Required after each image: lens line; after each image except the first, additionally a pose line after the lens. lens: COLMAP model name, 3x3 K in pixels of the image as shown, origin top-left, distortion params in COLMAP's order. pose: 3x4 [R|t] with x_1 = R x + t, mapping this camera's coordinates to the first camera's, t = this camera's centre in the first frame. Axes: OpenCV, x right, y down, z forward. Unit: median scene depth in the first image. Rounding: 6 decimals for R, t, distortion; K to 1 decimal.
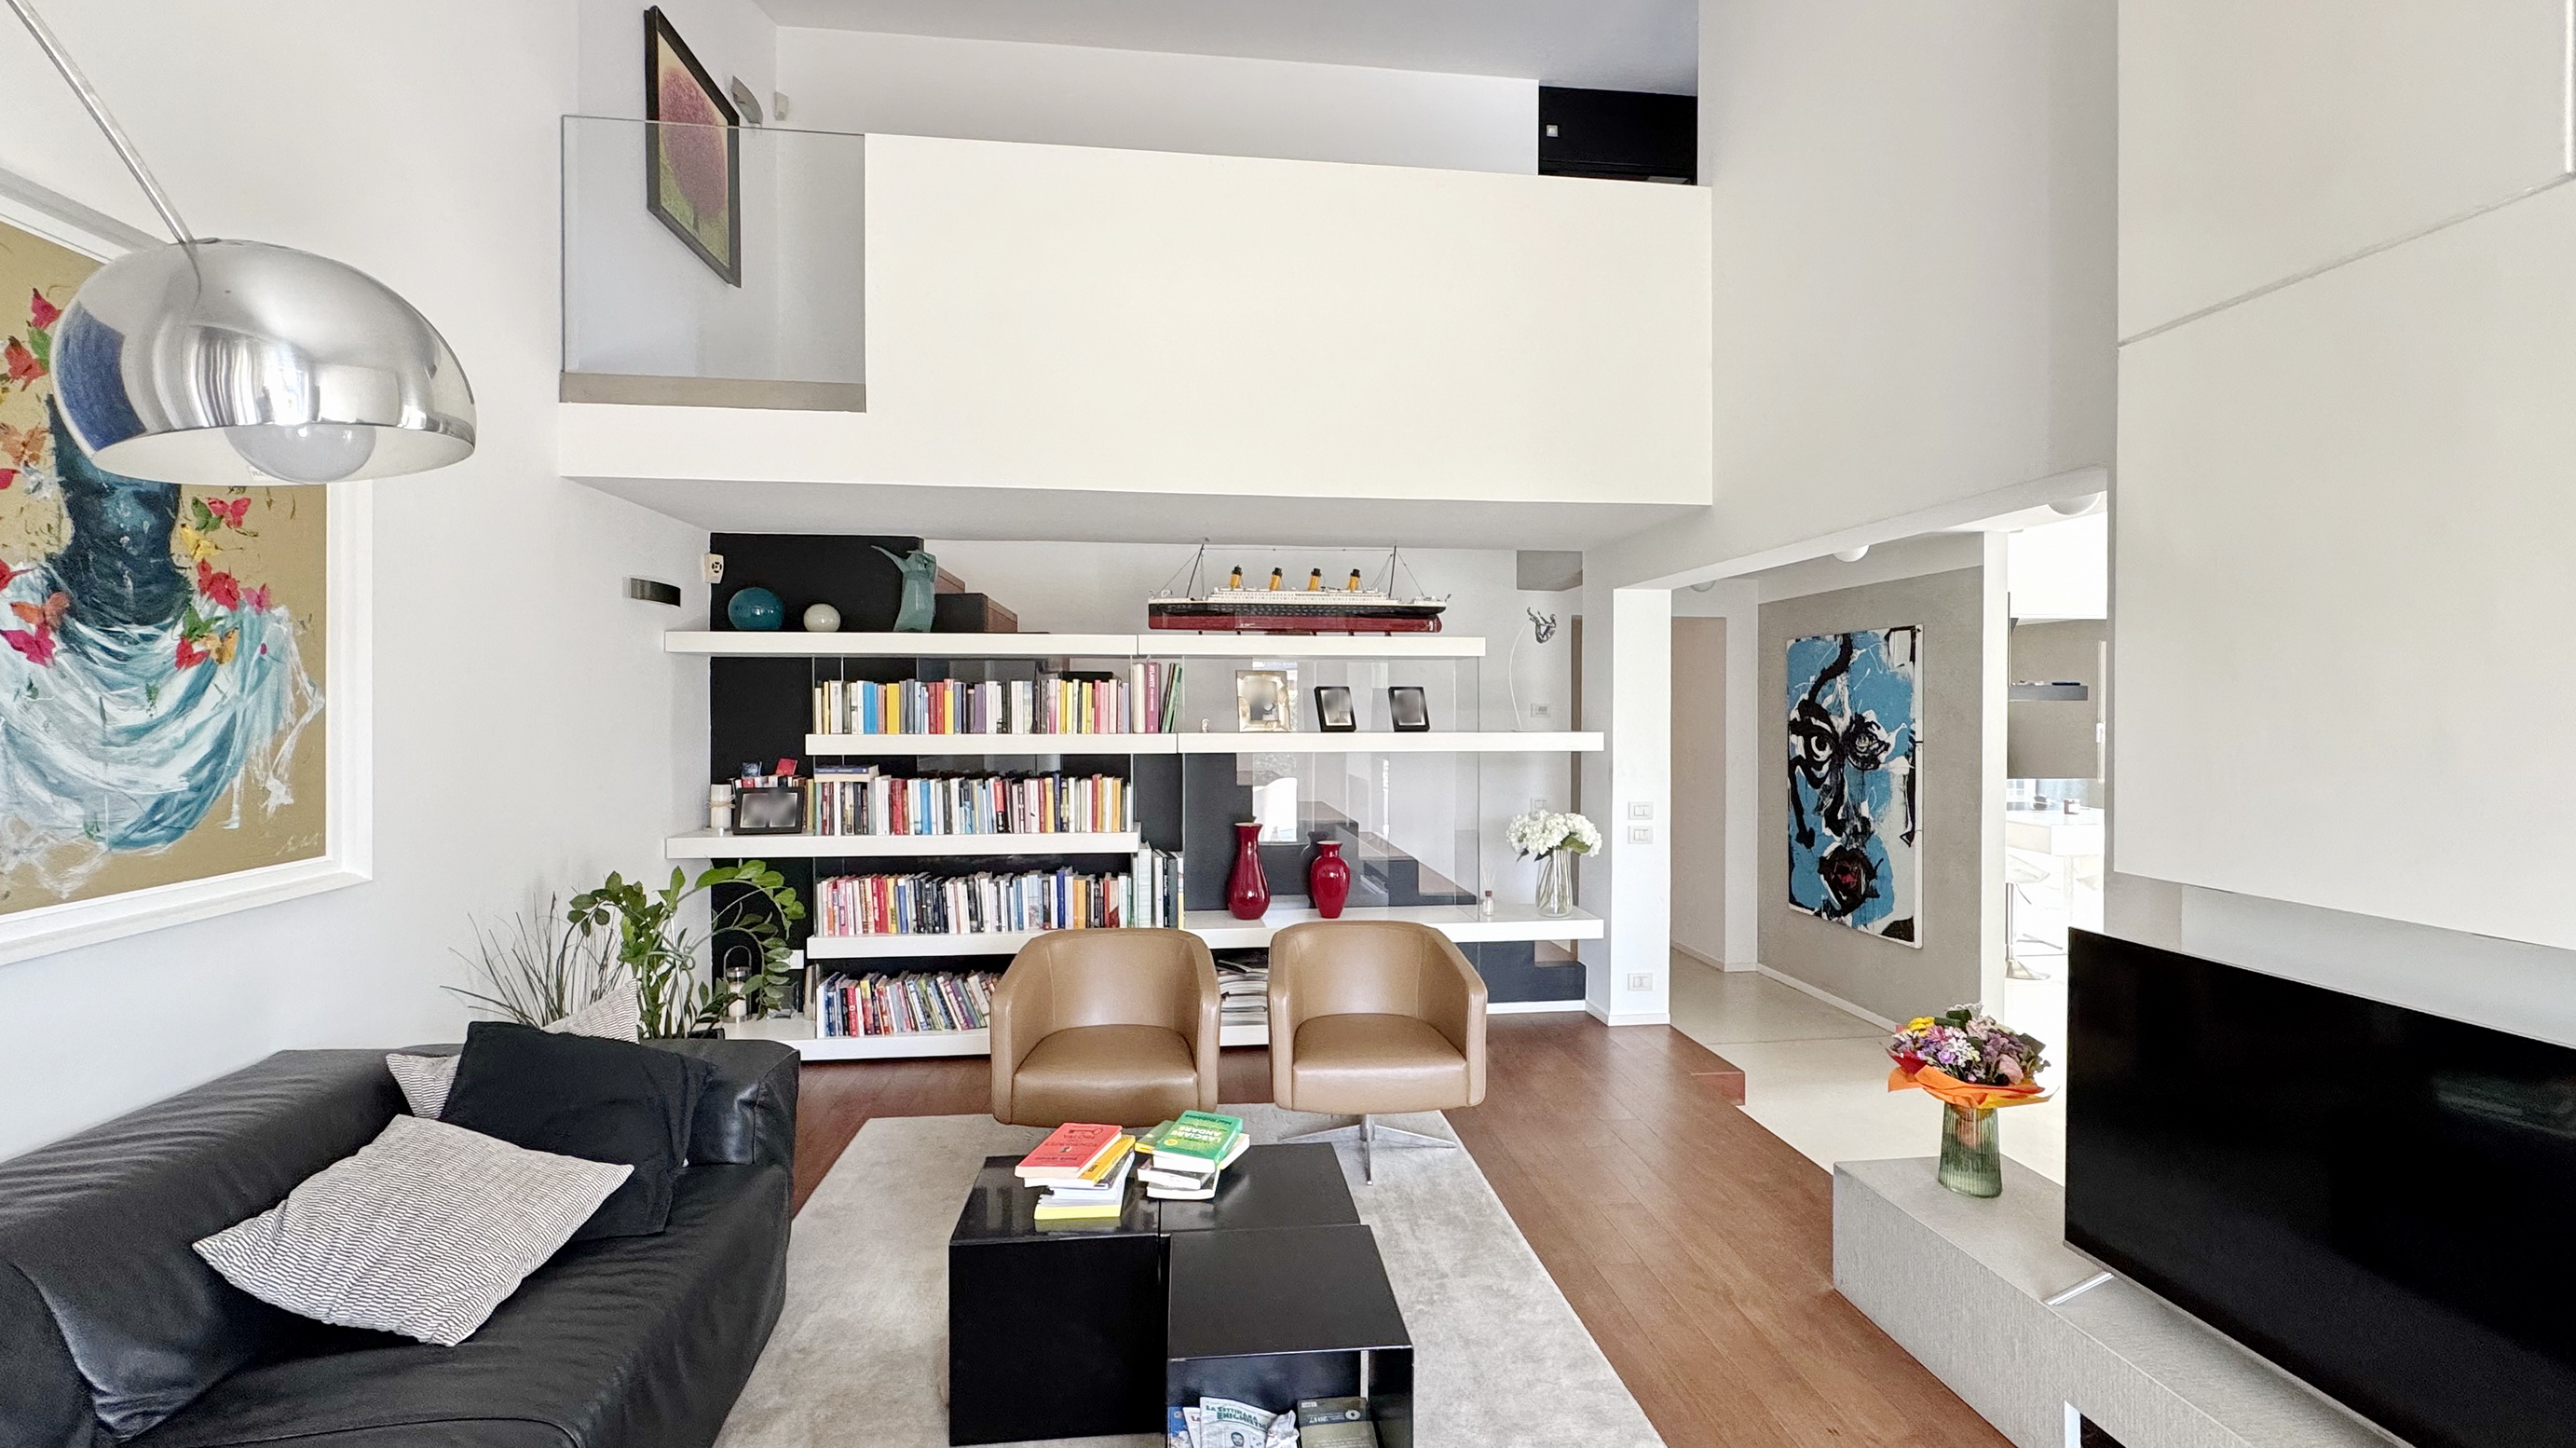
lens RADIAL K [[1043.0, 0, 1289.8], [0, 1043.0, 722.2], [0, 0, 1]] dist [-0.000017, -0.000160]
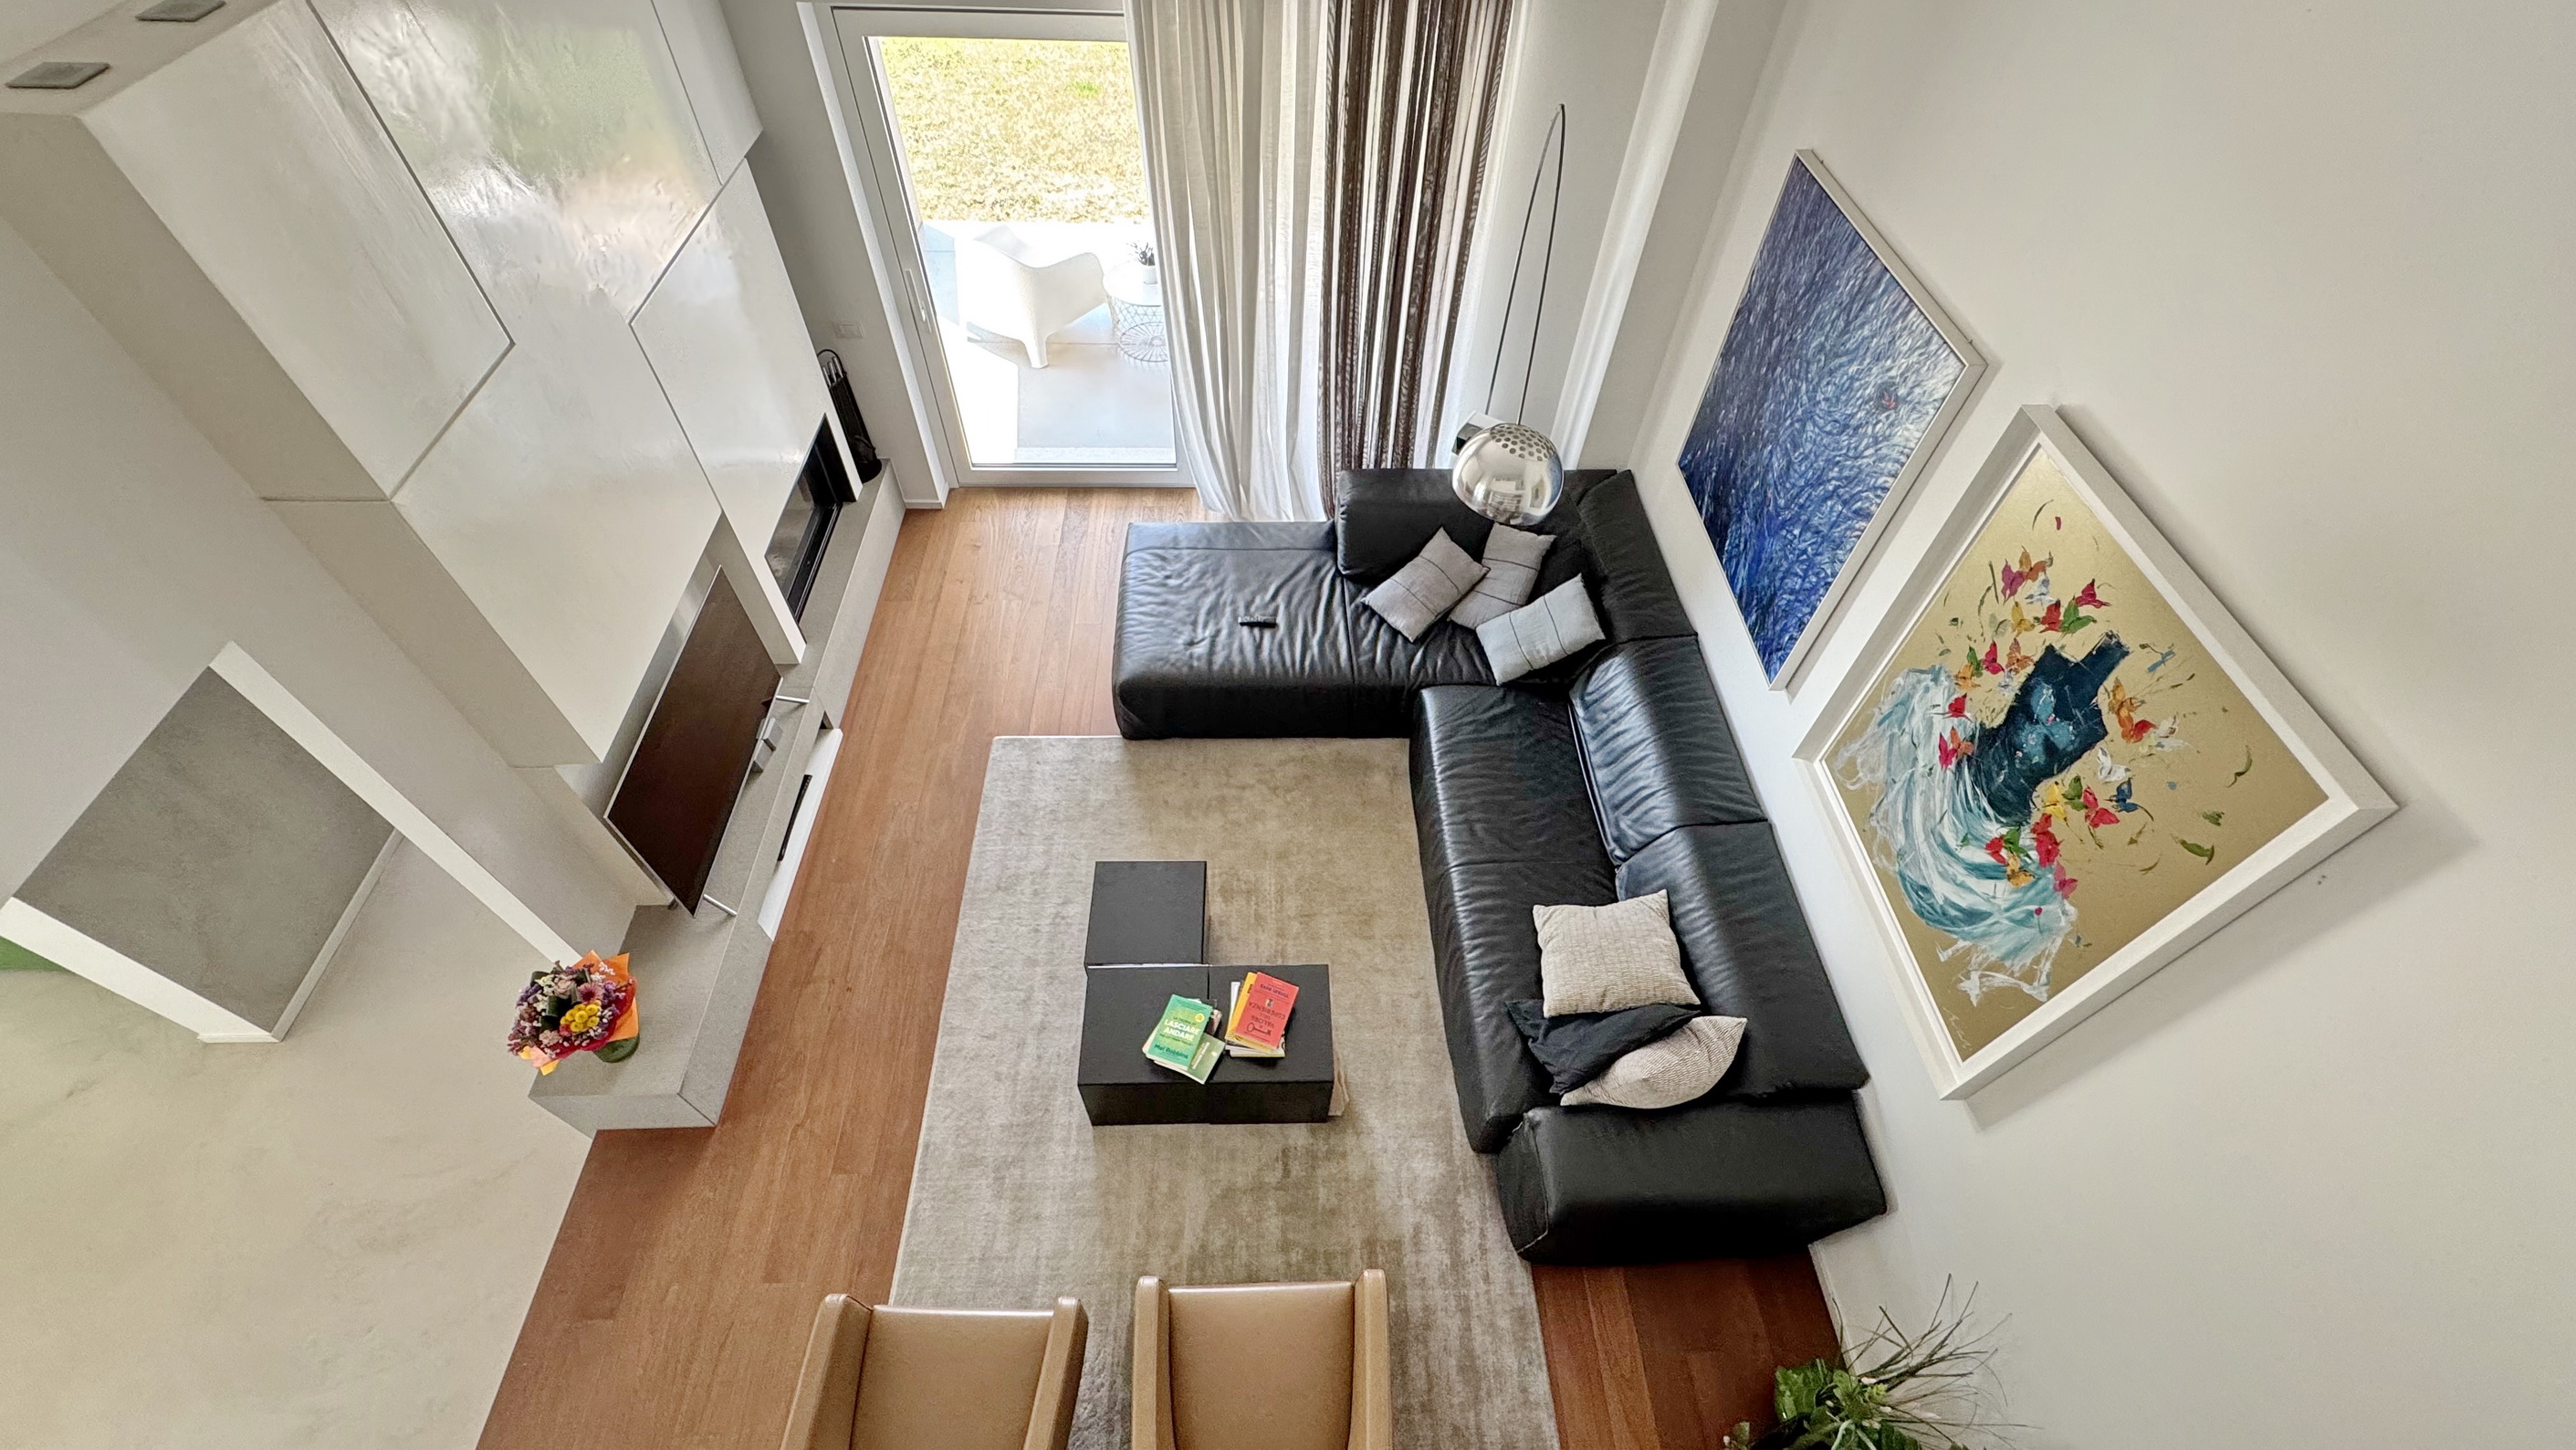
lens RADIAL K [[1043.1, 0, 1288.2], [0, 1043.1, 736.2], [0, 0, 1]] dist [-0.000017, -0.000160]
pose [[-0.995869, -0.087979, 0.022472, -0.265368], [-0.036011, 0.609843, 0.791704, -1.116144], [-0.083357, 0.787624, -0.610491, 1.773106]]
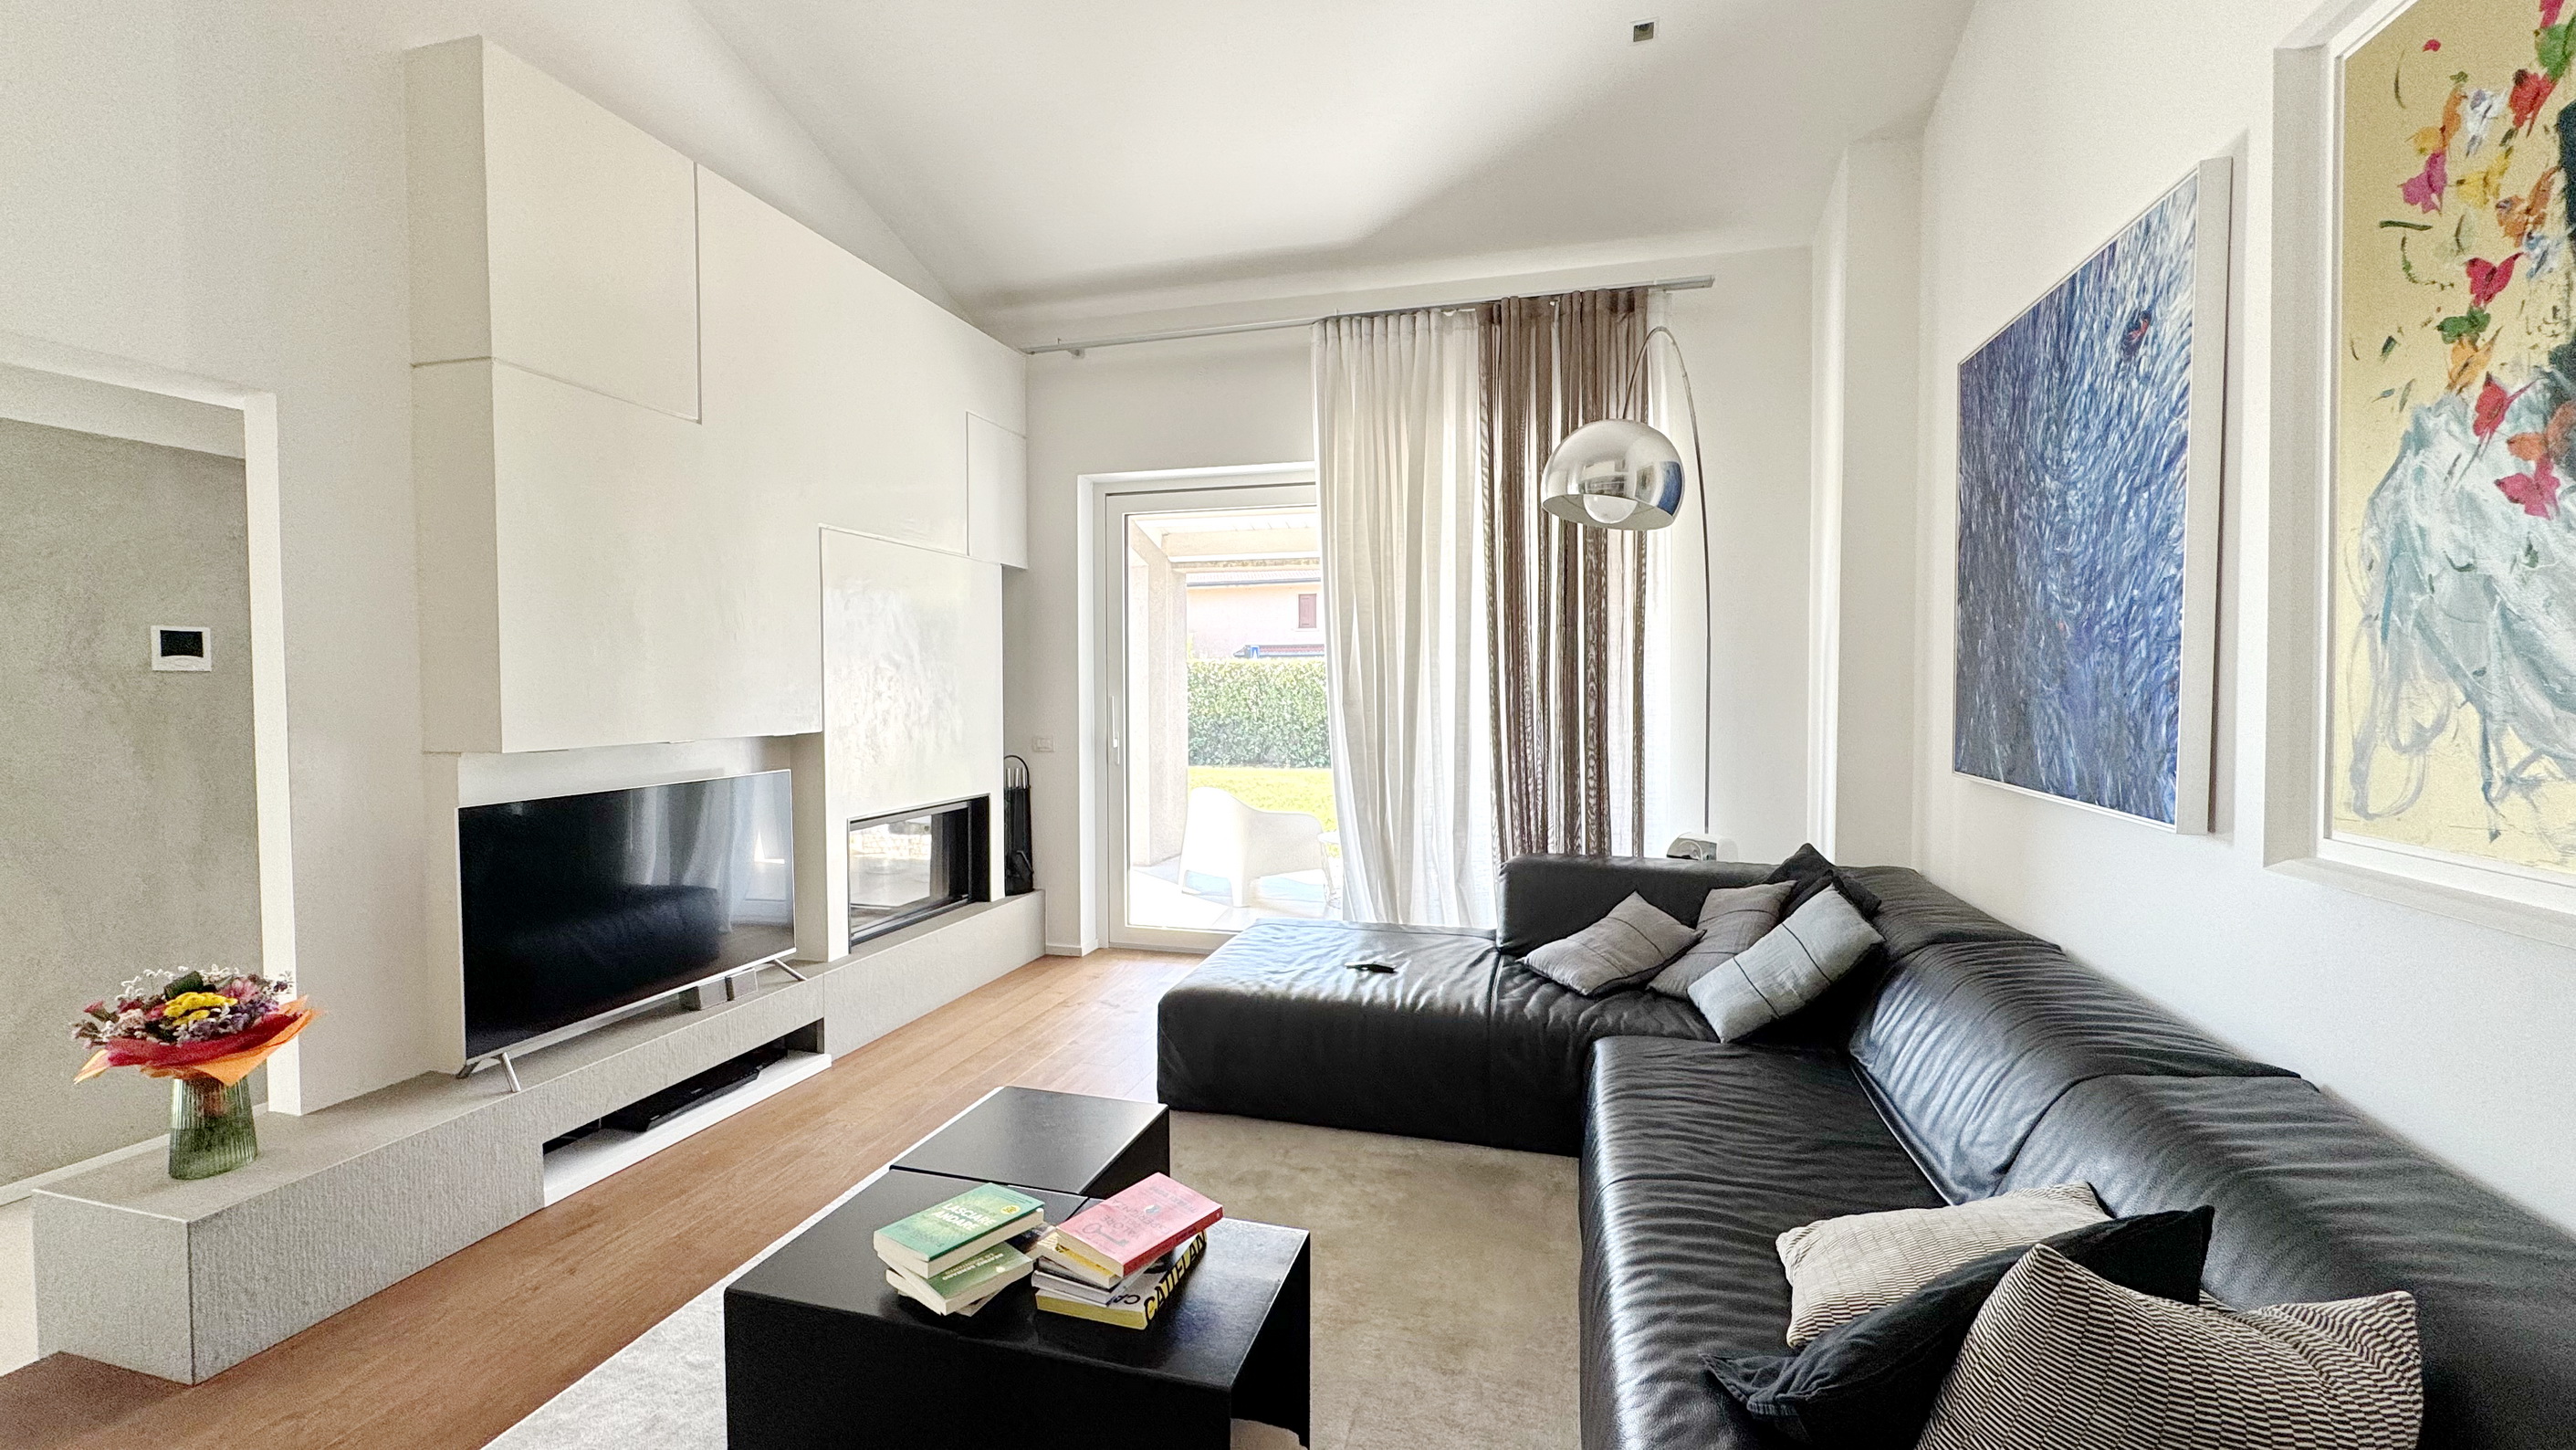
lens RADIAL K [[1043.1, 0, 1280.6], [0, 1043.1, 717.6], [0, 0, 1]] dist [-0.000017, -0.000160]
pose [[-0.922885, -0.016308, 0.384730, -0.627615], [0.003257, 0.998737, 0.050147, 0.036775], [-0.385062, 0.047533, -0.921666, 1.778600]]
